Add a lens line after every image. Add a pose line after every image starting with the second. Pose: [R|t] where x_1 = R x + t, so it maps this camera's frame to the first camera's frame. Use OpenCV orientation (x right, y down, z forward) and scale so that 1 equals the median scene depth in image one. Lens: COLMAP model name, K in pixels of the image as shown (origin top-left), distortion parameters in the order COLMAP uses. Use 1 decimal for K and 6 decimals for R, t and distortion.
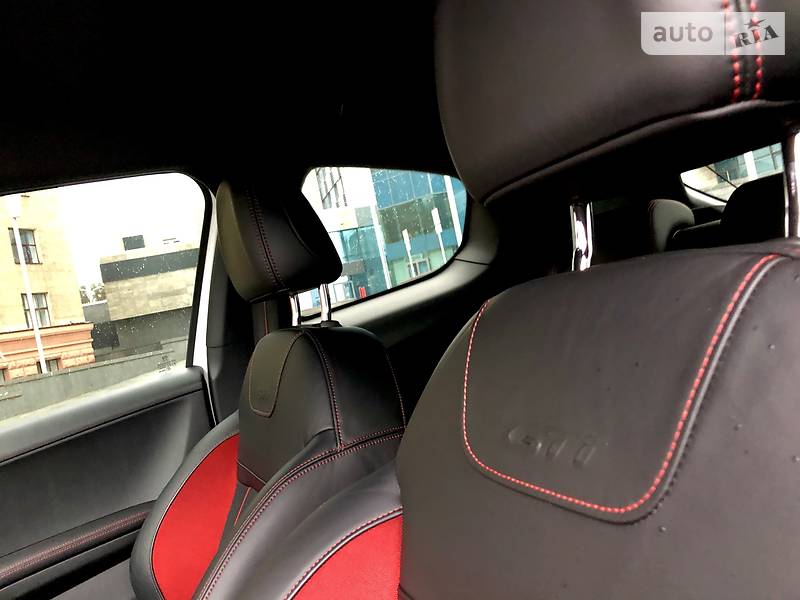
lens RADIAL K [[647.6, 0, 400.0], [0, 647.6, 300.0], [0, 0, 1]] dist [0.079321, -0.103988]
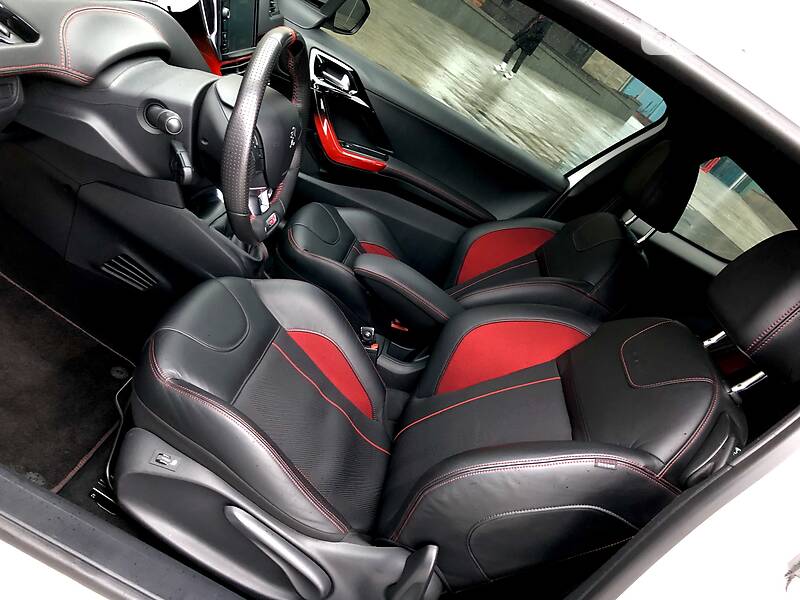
lens RADIAL K [[647.6, 0, 400.0], [0, 647.6, 300.0], [0, 0, 1]] dist [0.079321, -0.103988]
pose [[0.566747, 0.808009, -0.160996, -0.058203], [-0.688100, 0.571682, 0.446876, -0.196876], [0.453118, -0.142484, 0.879990, -0.782503]]
